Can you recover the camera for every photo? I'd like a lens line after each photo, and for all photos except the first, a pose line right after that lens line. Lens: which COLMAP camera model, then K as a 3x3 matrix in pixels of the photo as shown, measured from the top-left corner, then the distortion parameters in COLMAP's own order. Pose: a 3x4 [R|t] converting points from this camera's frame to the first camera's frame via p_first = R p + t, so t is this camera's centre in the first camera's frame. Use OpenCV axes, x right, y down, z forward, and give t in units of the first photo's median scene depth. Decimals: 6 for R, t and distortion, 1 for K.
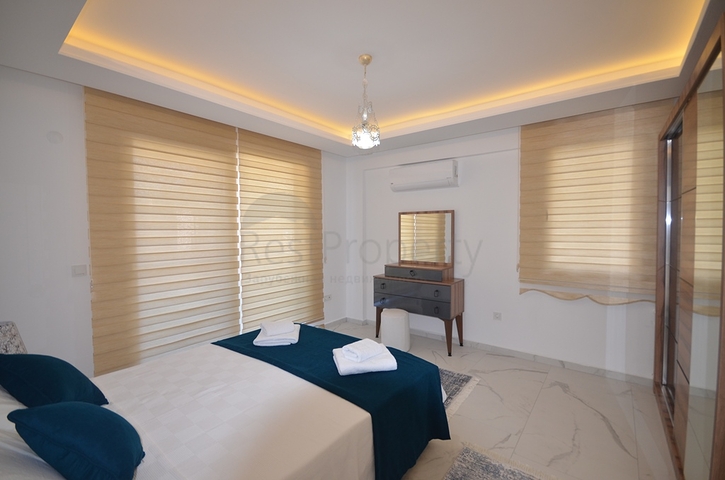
lens RADIAL K [[317.6, 0, 363.9], [0, 317.6, 239.8], [0, 0, 1]] dist [0.009940, -0.011060]
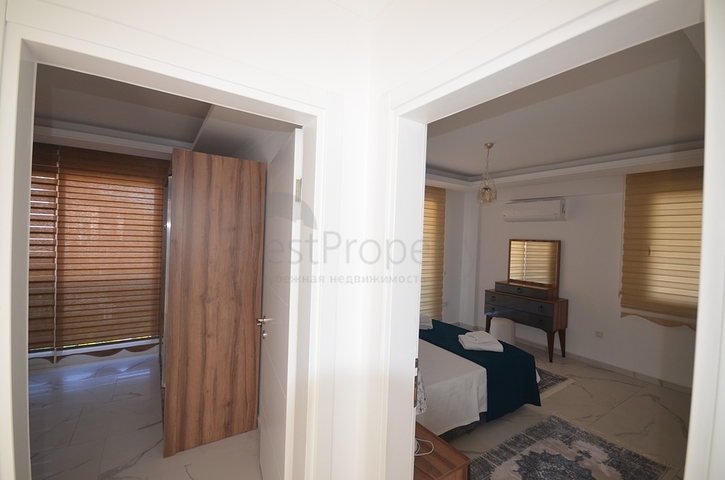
lens RADIAL K [[317.6, 0, 363.9], [0, 317.6, 239.8], [0, 0, 1]] dist [0.009940, -0.011060]
pose [[0.948000, 0.041847, -0.315509, -0.038256], [-0.050282, 0.998561, -0.018640, -0.037567], [0.314275, 0.033535, 0.948740, -0.364138]]
